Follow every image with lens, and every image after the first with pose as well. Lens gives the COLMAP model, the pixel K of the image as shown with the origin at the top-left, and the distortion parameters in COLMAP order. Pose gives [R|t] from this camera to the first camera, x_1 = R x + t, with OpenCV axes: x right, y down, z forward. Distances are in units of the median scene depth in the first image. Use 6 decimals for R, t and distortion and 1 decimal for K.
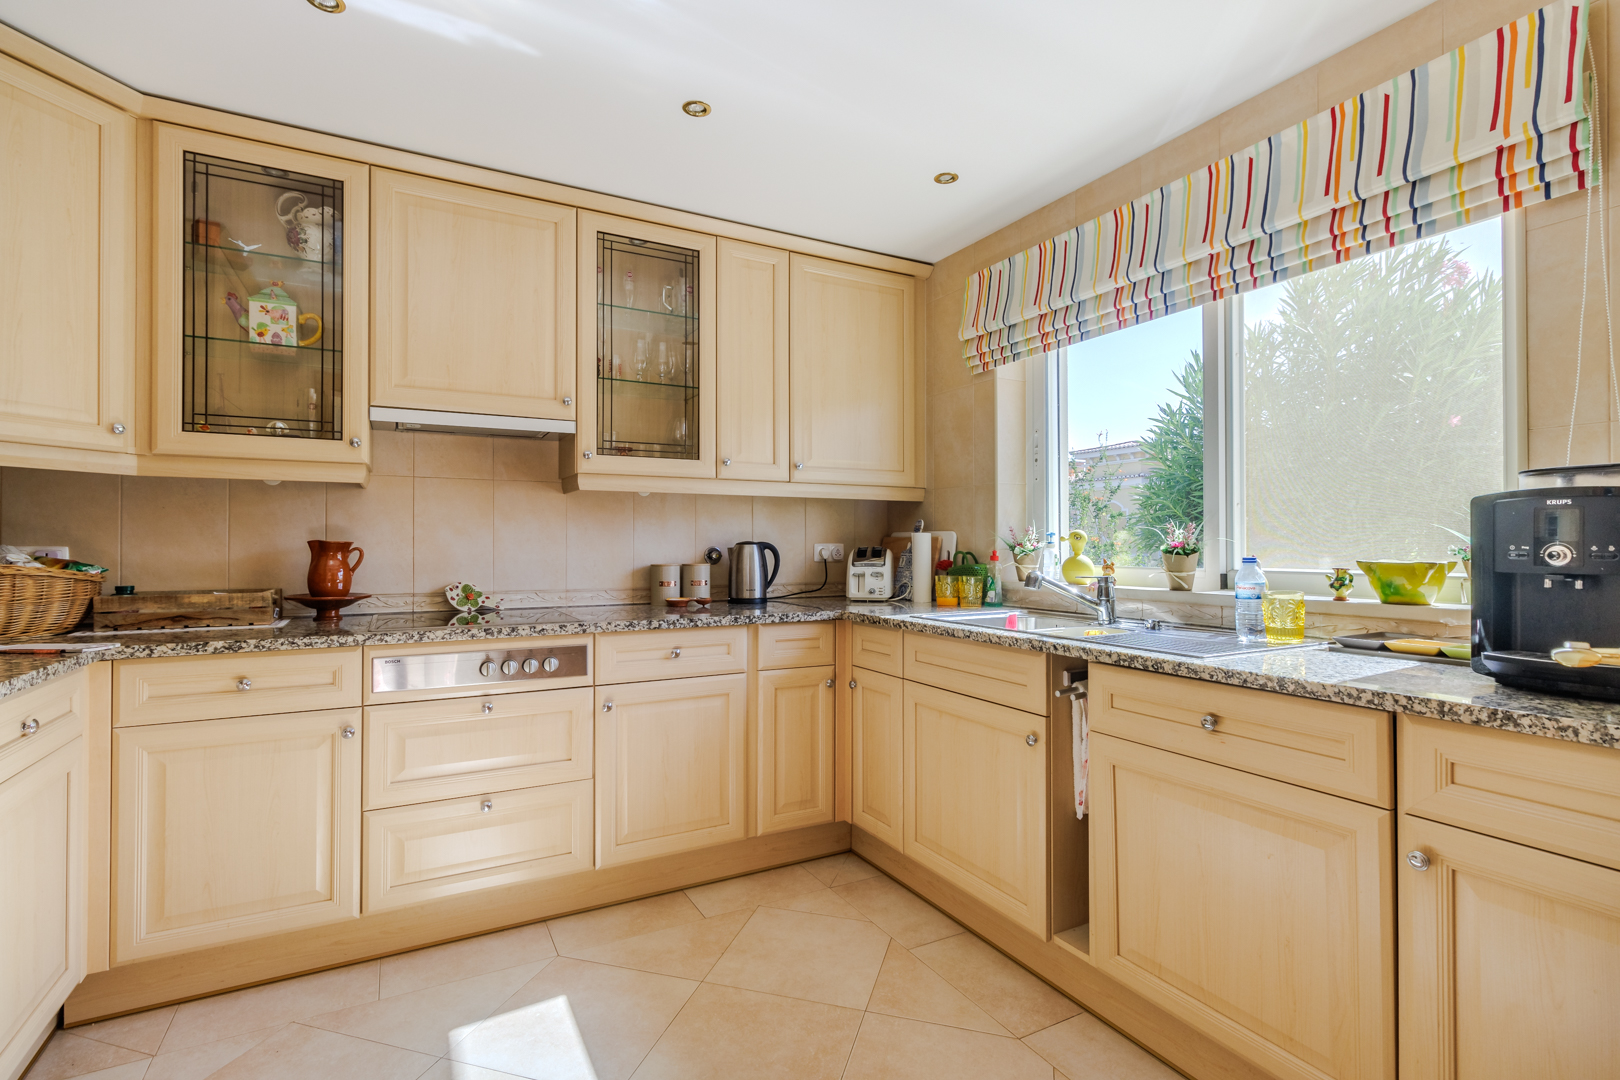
lens RADIAL K [[759.2, 0, 804.3], [0, 759.2, 537.0], [0, 0, 1]] dist [-0.001742, -0.000190]
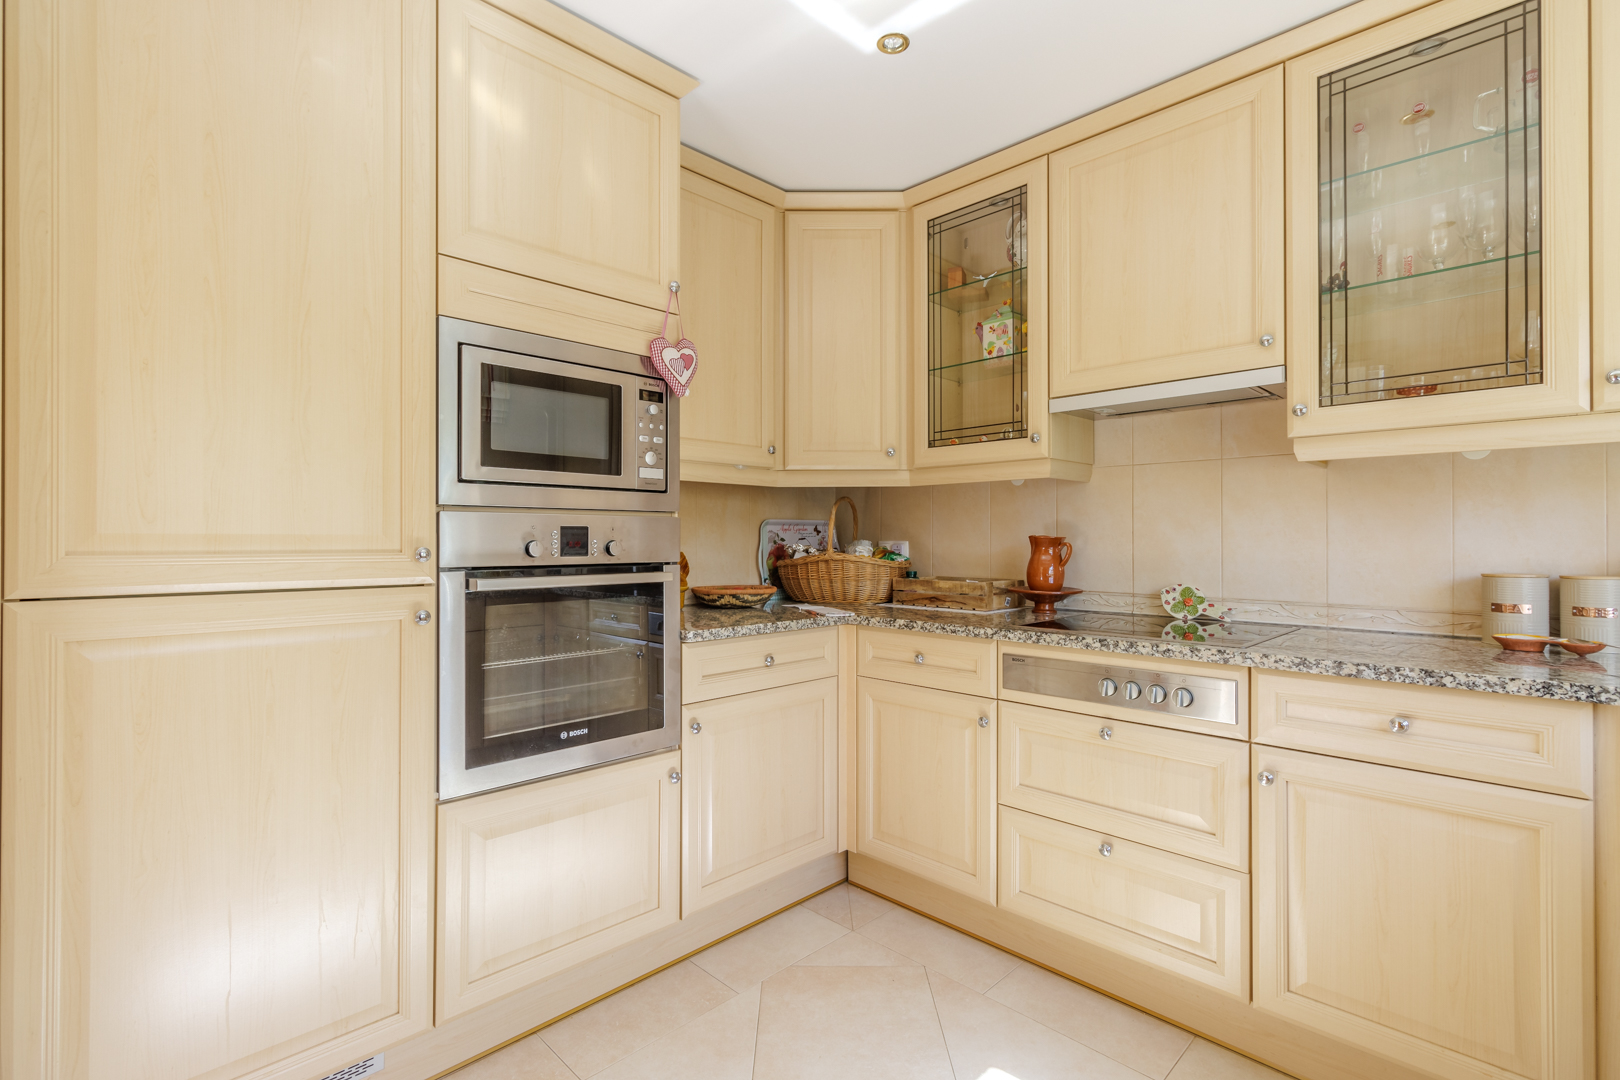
lens RADIAL K [[759.2, 0, 804.3], [0, 759.2, 537.0], [0, 0, 1]] dist [-0.001742, -0.000190]
pose [[0.276712, -0.002711, -0.960949, 0.282635], [0.008896, 0.999960, -0.000259, 0.003896], [0.960912, -0.008477, 0.276726, 0.417276]]
